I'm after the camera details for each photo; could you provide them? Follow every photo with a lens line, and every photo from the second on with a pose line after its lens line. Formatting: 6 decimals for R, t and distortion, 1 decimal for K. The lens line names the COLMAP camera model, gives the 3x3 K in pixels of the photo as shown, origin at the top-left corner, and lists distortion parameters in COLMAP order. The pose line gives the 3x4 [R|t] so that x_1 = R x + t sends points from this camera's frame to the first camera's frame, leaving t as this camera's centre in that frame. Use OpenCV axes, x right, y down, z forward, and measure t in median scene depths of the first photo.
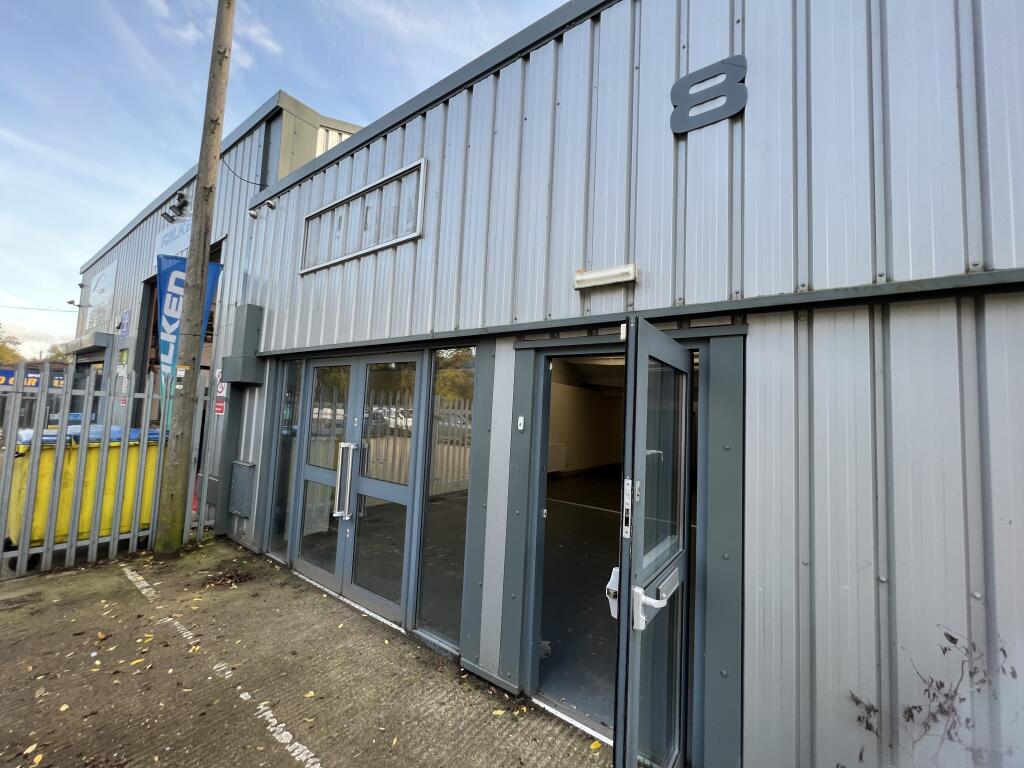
lens RADIAL K [[408.3, 0, 508.7], [0, 408.3, 382.1], [0, 0, 1]] dist [0.000274, 0.000957]
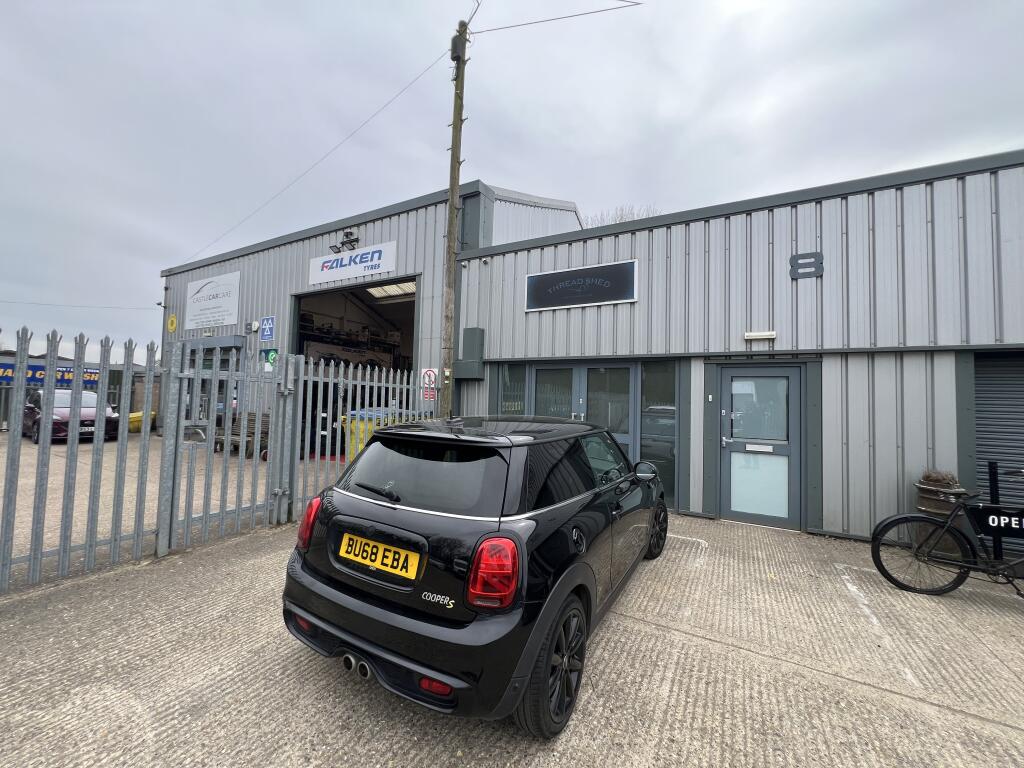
lens RADIAL K [[408.3, 0, 510.1], [0, 408.3, 382.7], [0, 0, 1]] dist [0.000274, 0.000957]
pose [[0.992405, -0.011562, 0.122469, -1.534855], [0.007431, 0.999390, 0.034135, -0.075839], [-0.122789, -0.032966, 0.991885, -1.207855]]
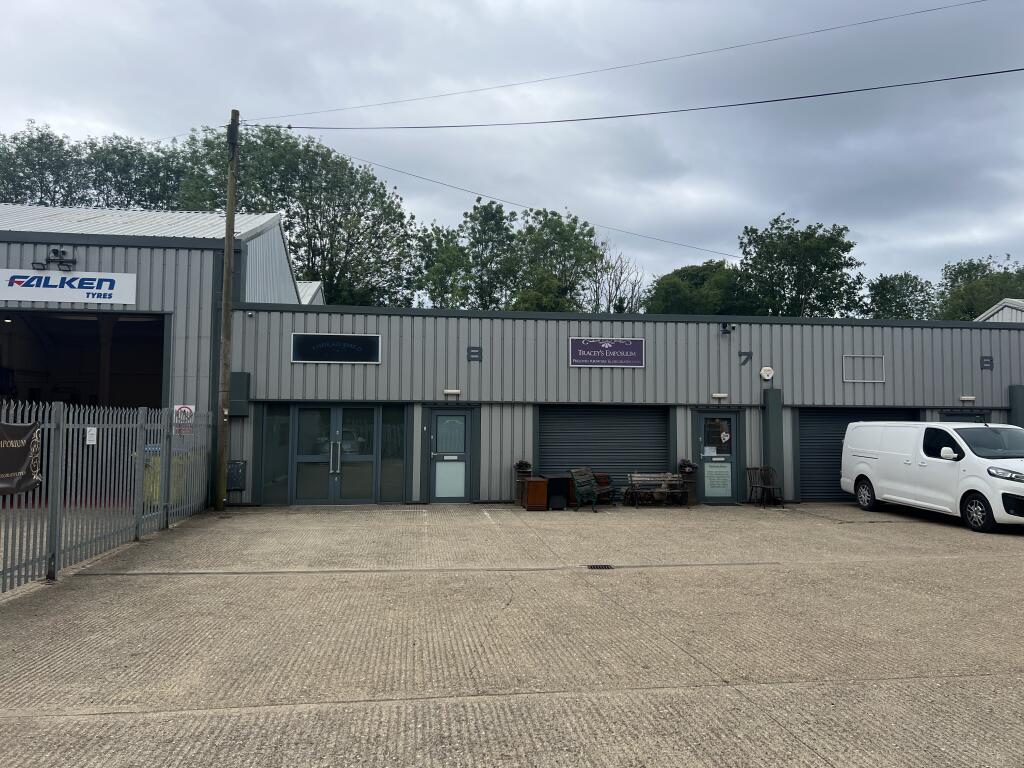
lens RADIAL K [[760.7, 0, 520.2], [0, 760.7, 379.1], [0, 0, 1]] dist [0.070721, -0.075033]
pose [[0.716740, 0.000417, 0.697341, -4.663510], [-0.025547, 0.999344, 0.025659, -0.609628], [-0.696873, -0.036206, 0.716280, -5.000706]]
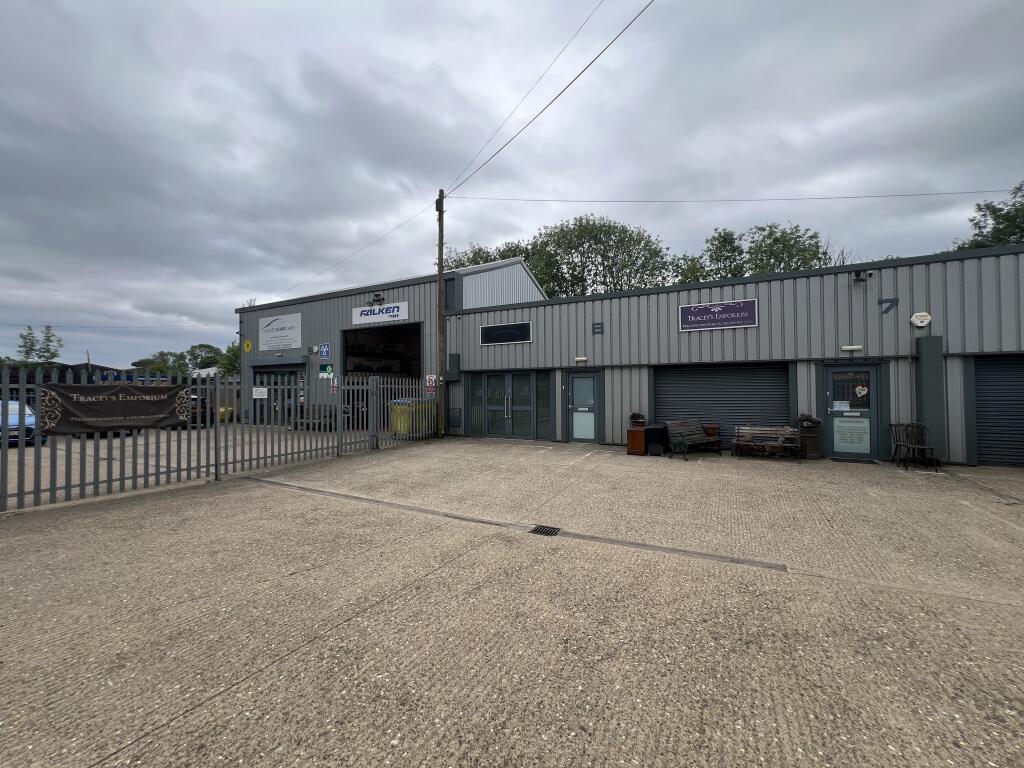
lens RADIAL K [[408.3, 0, 514.7], [0, 408.3, 382.9], [0, 0, 1]] dist [0.000274, 0.000957]
pose [[0.986454, -0.053656, 0.155017, -1.495489], [0.043486, 0.996718, 0.068275, -0.357543], [-0.158172, -0.060609, 0.985550, -4.232947]]
